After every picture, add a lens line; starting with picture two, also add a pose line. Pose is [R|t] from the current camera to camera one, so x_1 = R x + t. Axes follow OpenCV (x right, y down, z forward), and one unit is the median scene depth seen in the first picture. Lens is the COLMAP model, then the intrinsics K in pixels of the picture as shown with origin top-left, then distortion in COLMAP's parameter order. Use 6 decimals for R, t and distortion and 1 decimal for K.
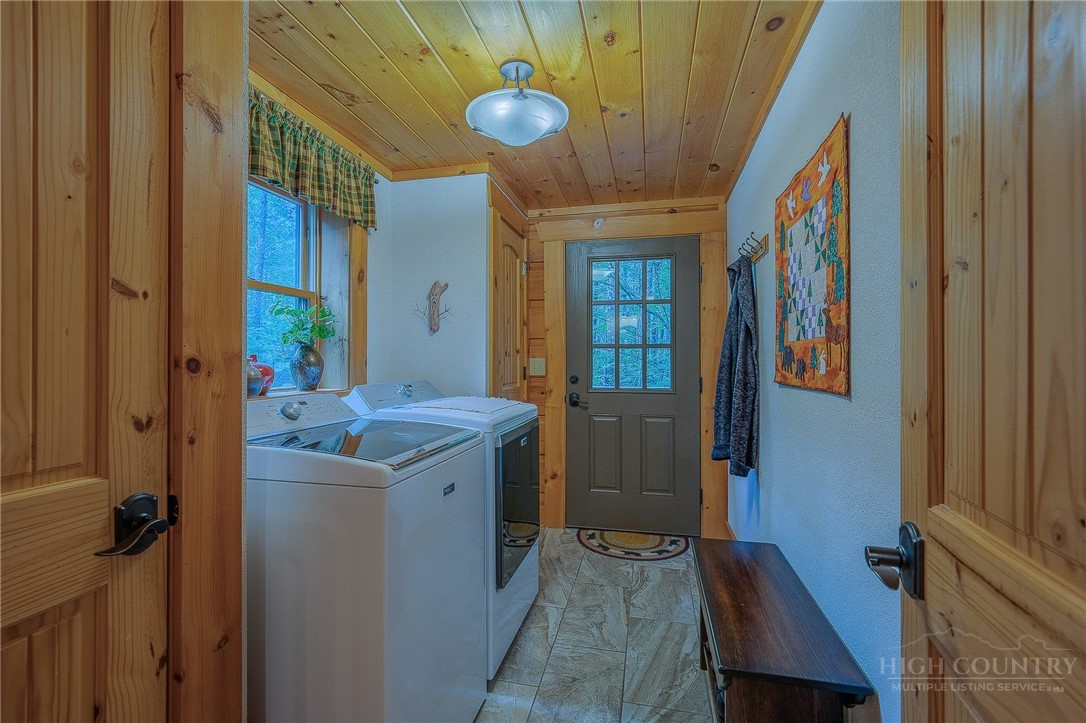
lens RADIAL K [[504.7, 0, 543.0], [0, 504.7, 361.5], [0, 0, 1]] dist [0.000213, 0.000037]
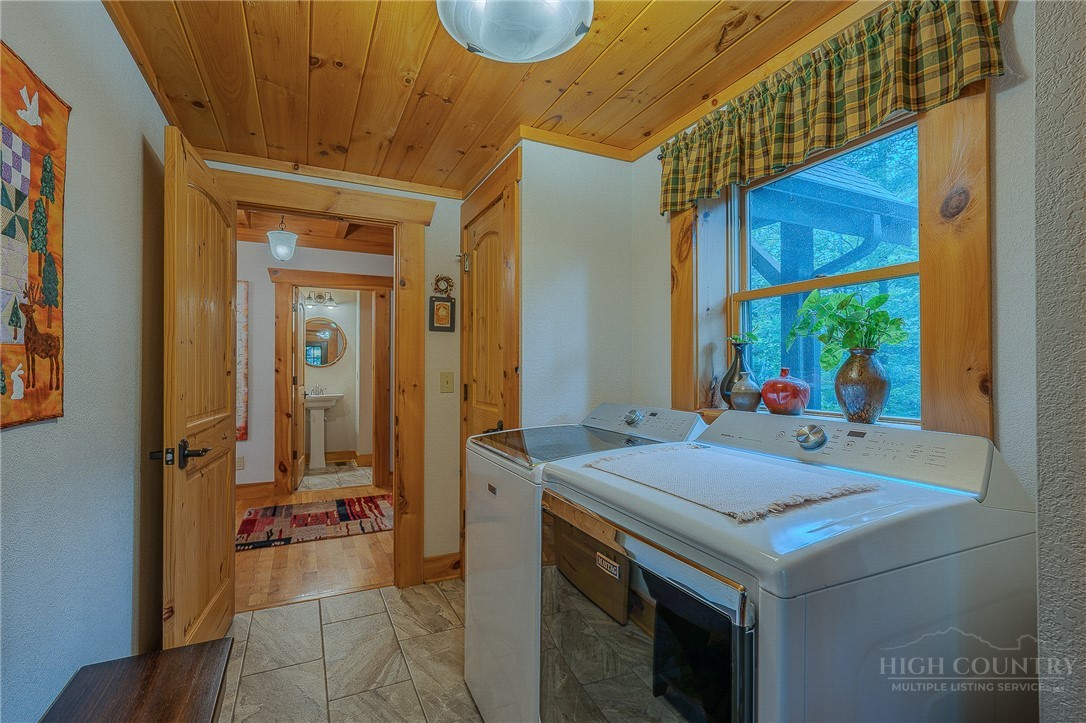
lens RADIAL K [[504.7, 0, 543.0], [0, 504.7, 361.5], [0, 0, 1]] dist [0.000213, 0.000037]
pose [[-0.793559, -0.004910, -0.608474, 0.309913], [-0.003009, 0.999987, -0.004145, -0.018705], [0.608486, -0.001458, -0.793563, 1.486578]]
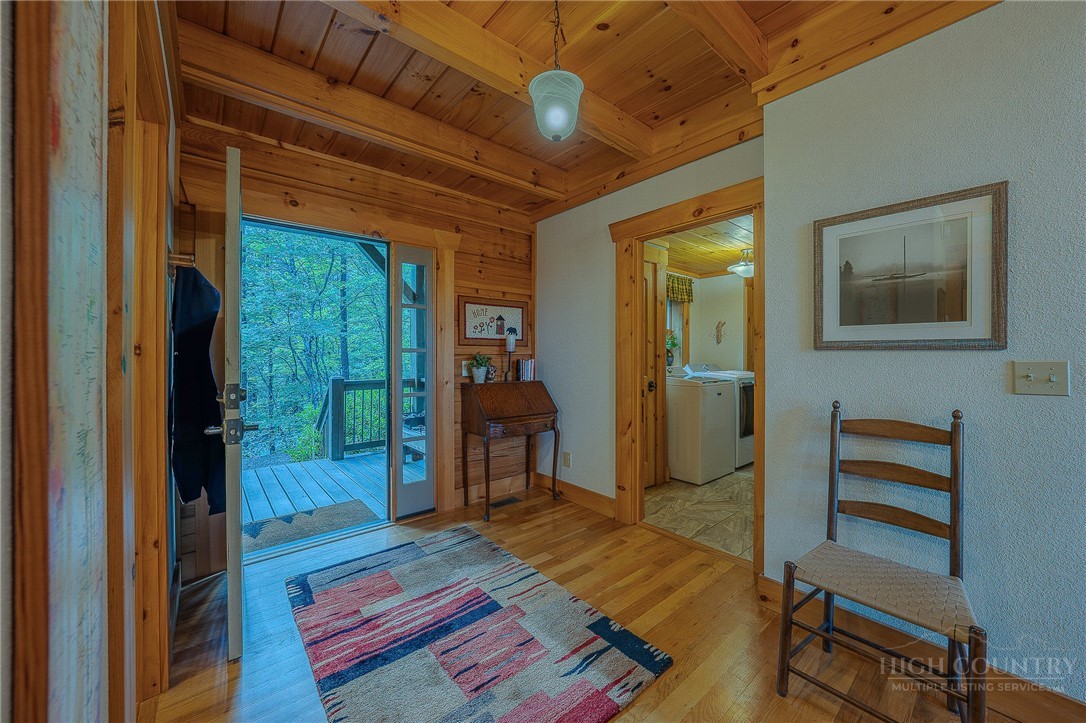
lens RADIAL K [[403.6, 0, 523.1], [0, 403.6, 358.9], [0, 0, 1]] dist [-0.014169, 0.000030]
pose [[0.768599, 0.002249, -0.639727, 0.385396], [0.001021, 0.999988, 0.004741, 0.006813], [0.639730, -0.004297, 0.768587, -1.388569]]
